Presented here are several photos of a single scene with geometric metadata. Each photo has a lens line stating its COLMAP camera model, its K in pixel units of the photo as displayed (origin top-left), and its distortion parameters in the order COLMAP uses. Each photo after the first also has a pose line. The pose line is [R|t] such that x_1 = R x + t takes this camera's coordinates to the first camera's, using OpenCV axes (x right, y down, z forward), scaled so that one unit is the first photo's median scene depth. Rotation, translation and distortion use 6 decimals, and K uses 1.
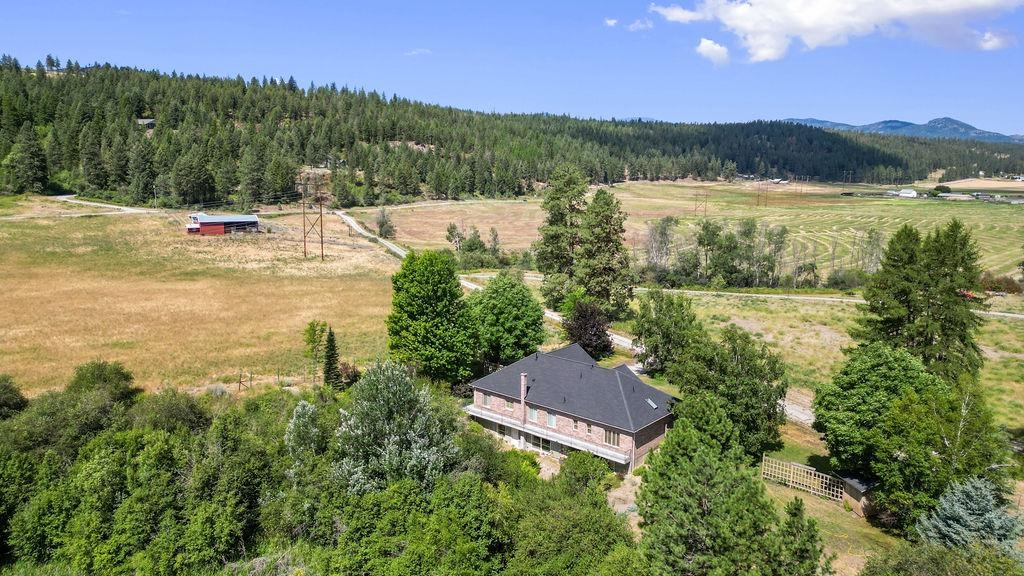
lens RADIAL K [[706.1, 0, 512.0], [0, 706.1, 288.0], [0, 0, 1]] dist [-0.050344, -0.002203]
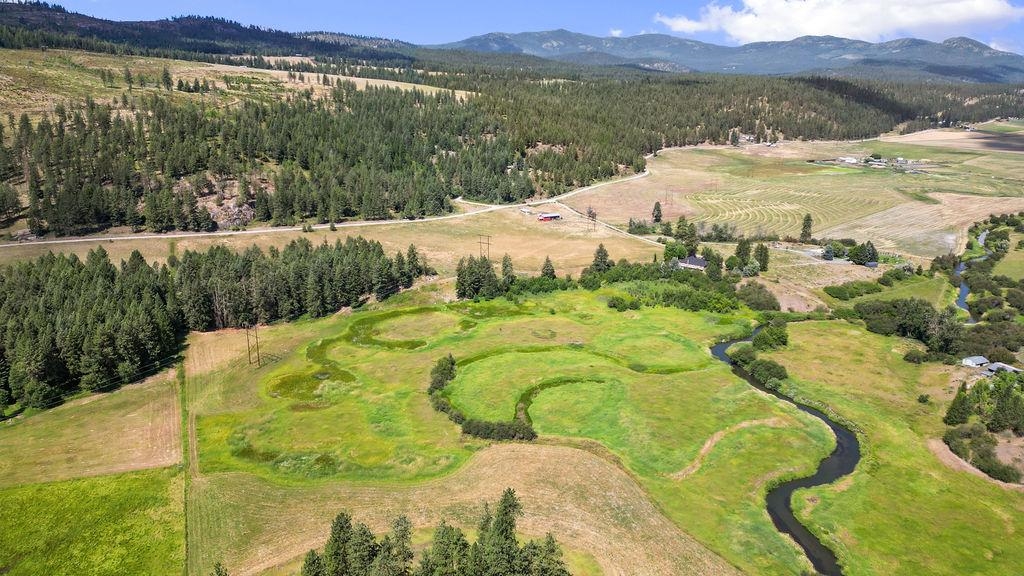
lens RADIAL K [[706.1, 0, 512.0], [0, 706.1, 288.0], [0, 0, 1]] dist [-0.050344, -0.002203]
pose [[0.999862, -0.005903, -0.015515, -0.127255], [0.007643, 0.993386, 0.114564, -0.032835], [0.014736, -0.114667, 0.993295, -0.472945]]
